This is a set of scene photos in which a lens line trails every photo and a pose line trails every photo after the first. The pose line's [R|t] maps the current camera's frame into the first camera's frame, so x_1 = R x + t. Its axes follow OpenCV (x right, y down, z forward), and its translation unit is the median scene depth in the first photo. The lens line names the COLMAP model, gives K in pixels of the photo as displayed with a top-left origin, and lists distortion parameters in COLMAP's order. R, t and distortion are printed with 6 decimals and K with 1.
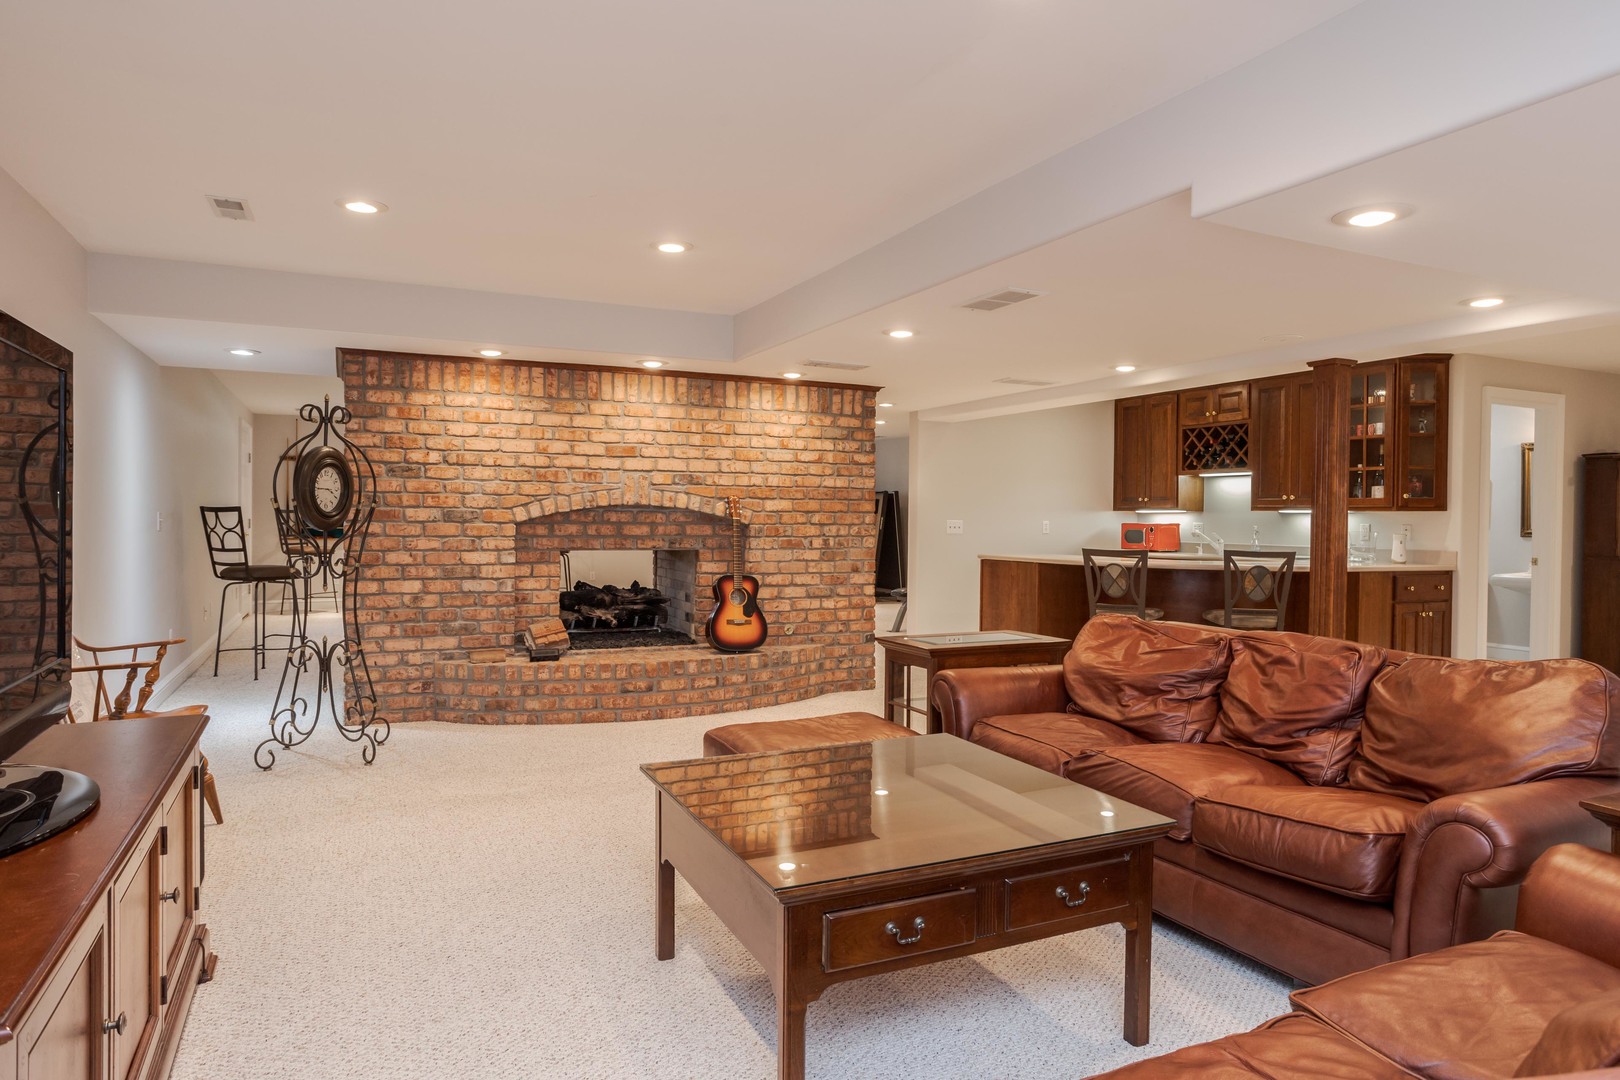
lens RADIAL K [[1003.3, 0, 808.7], [0, 1003.3, 531.3], [0, 0, 1]] dist [-0.024349, 0.001103]
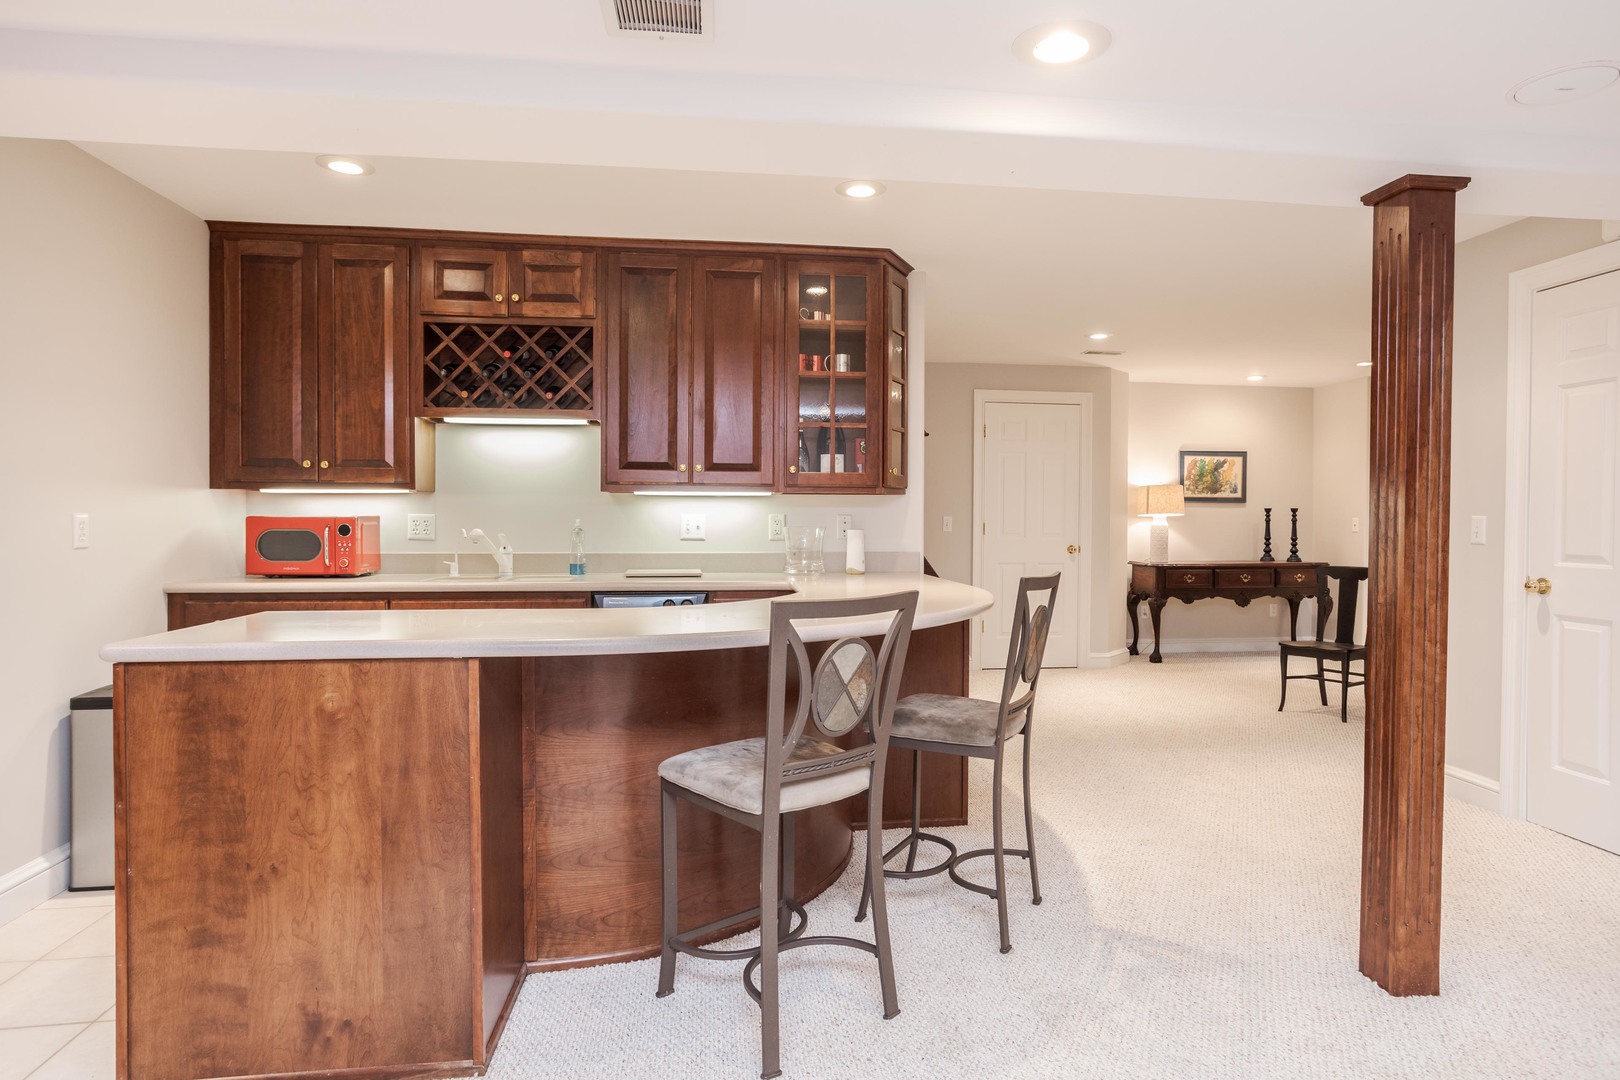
lens RADIAL K [[914.6, 0, 815.4], [0, 914.6, 534.5], [0, 0, 1]] dist [-0.021442, -0.000193]
pose [[0.299819, -0.026559, 0.953626, 0.008847], [0.015143, 0.999619, 0.023079, -0.008448], [-0.953876, 0.007521, 0.300107, 0.917944]]
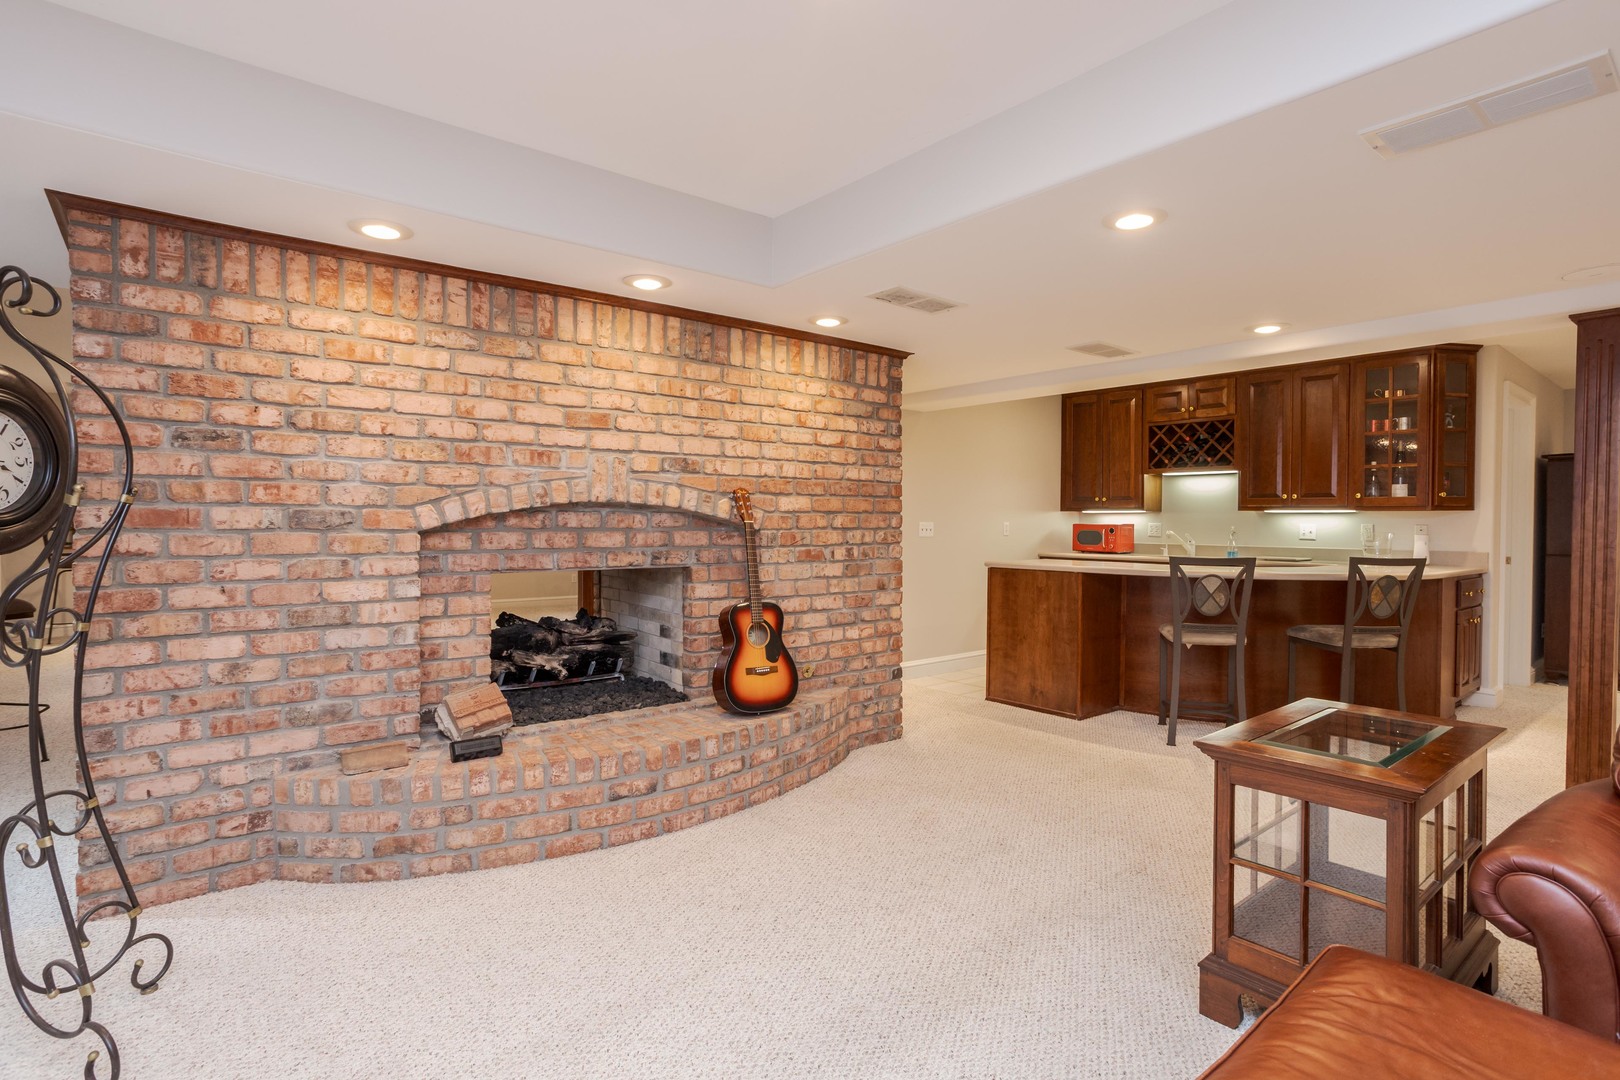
lens RADIAL K [[806.0, 0, 813.7], [0, 806.0, 532.3], [0, 0, 1]] dist [-0.047973, 0.034704]
pose [[0.969344, -0.008086, 0.245575, -0.170537], [0.007460, 0.999966, 0.003479, -0.007037], [-0.245594, -0.001541, 0.969371, 0.446715]]
